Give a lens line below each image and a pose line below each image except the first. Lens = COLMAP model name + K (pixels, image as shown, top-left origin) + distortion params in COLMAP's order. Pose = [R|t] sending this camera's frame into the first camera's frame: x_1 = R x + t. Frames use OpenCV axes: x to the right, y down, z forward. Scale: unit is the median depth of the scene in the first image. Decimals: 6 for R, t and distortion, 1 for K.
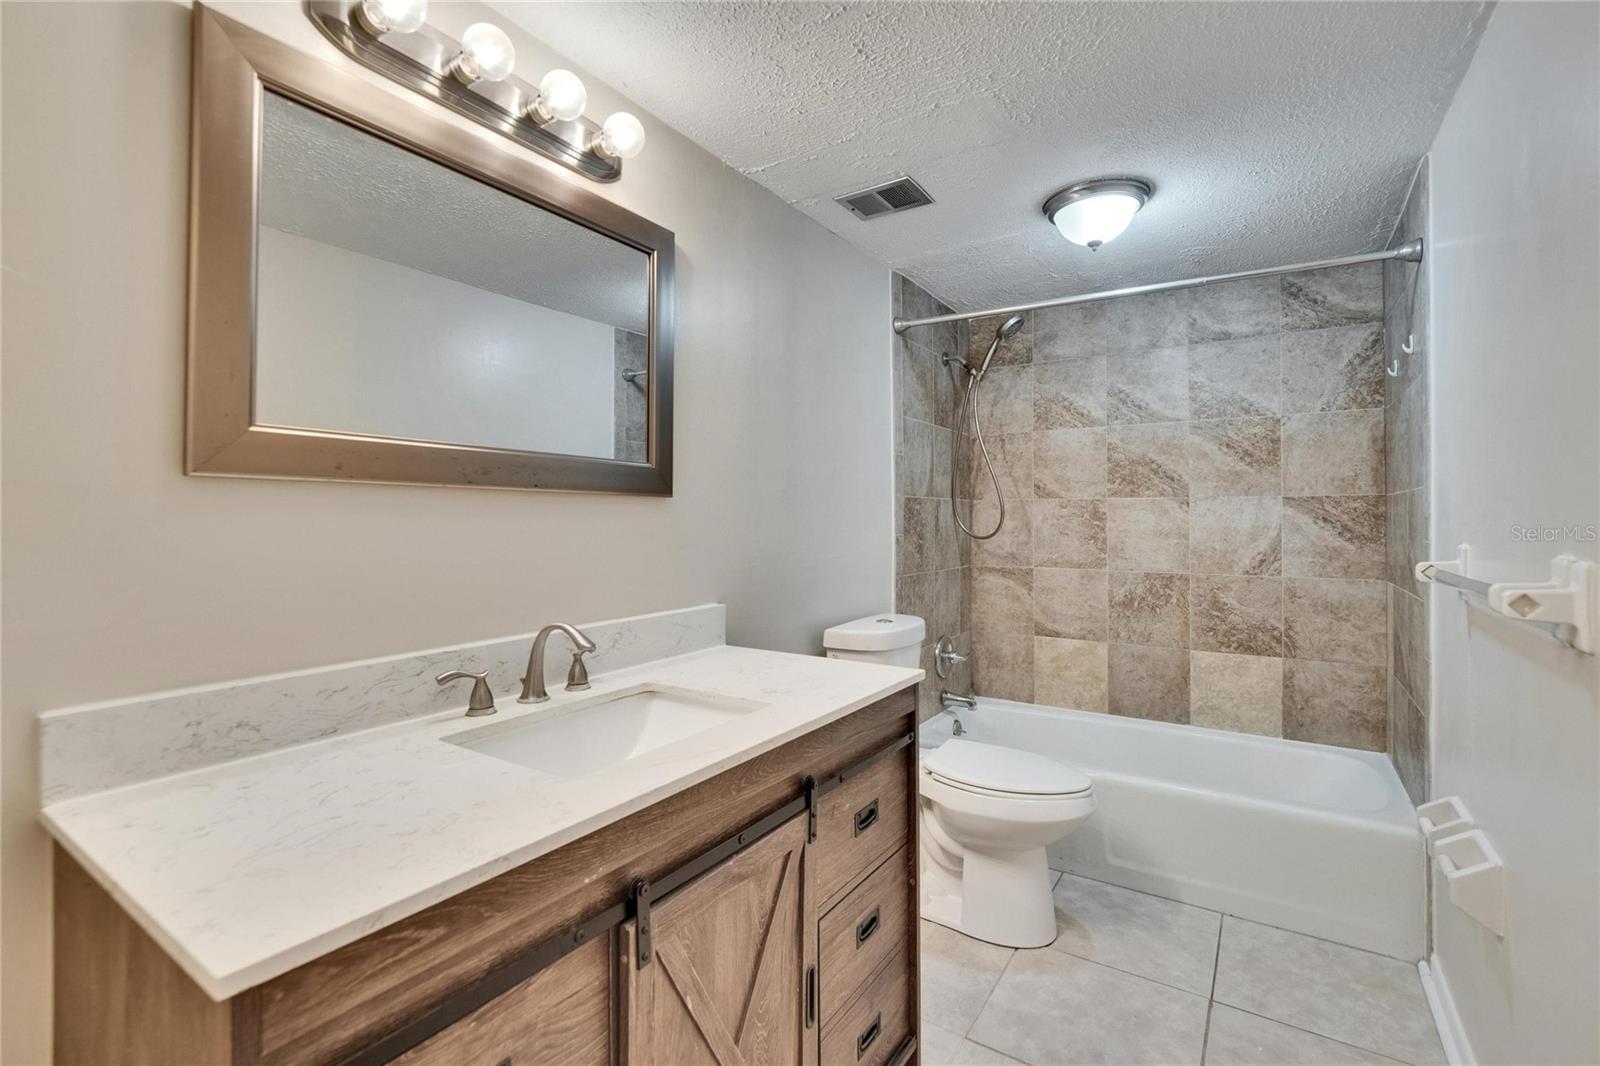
lens RADIAL K [[715.6, 0, 782.8], [0, 715.6, 513.4], [0, 0, 1]] dist [-0.003334, -0.000119]
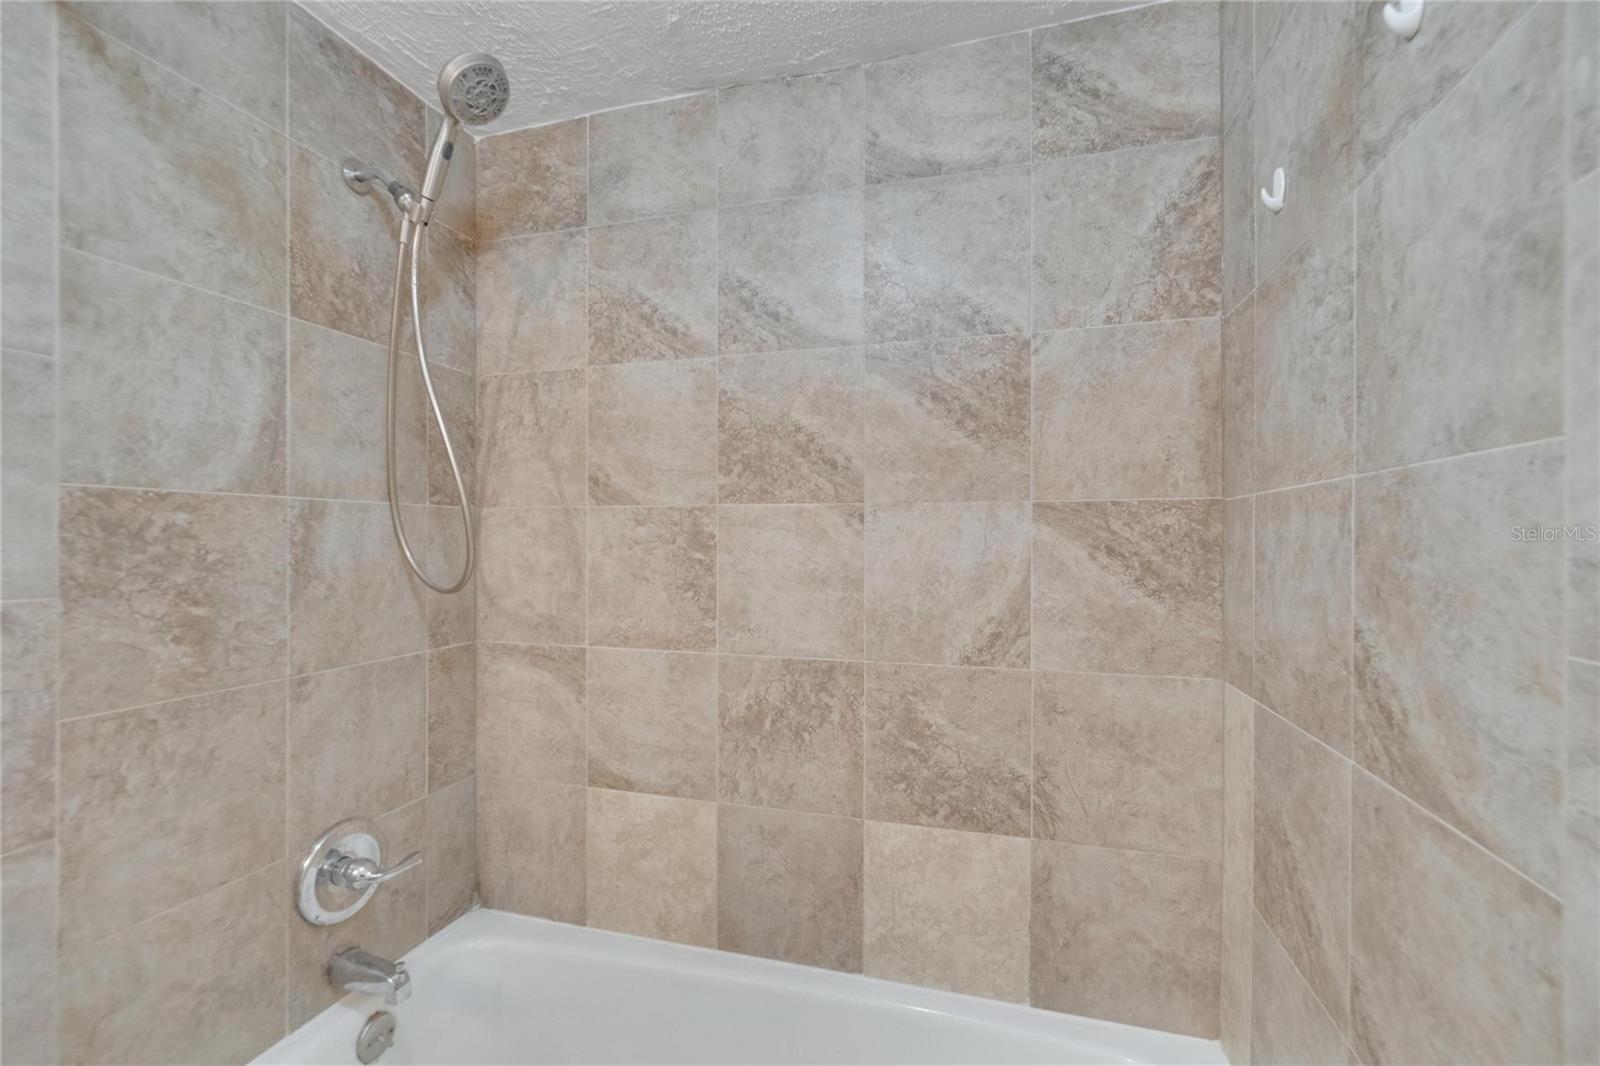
lens RADIAL K [[715.6, 0, 774.4], [0, 715.6, 539.9], [0, 0, 1]] dist [-0.003334, -0.000119]
pose [[0.960670, 0.000940, 0.277690, 0.379126], [-0.003459, 0.999957, 0.008580, -0.001732], [-0.277670, -0.009203, 0.960632, 0.557037]]
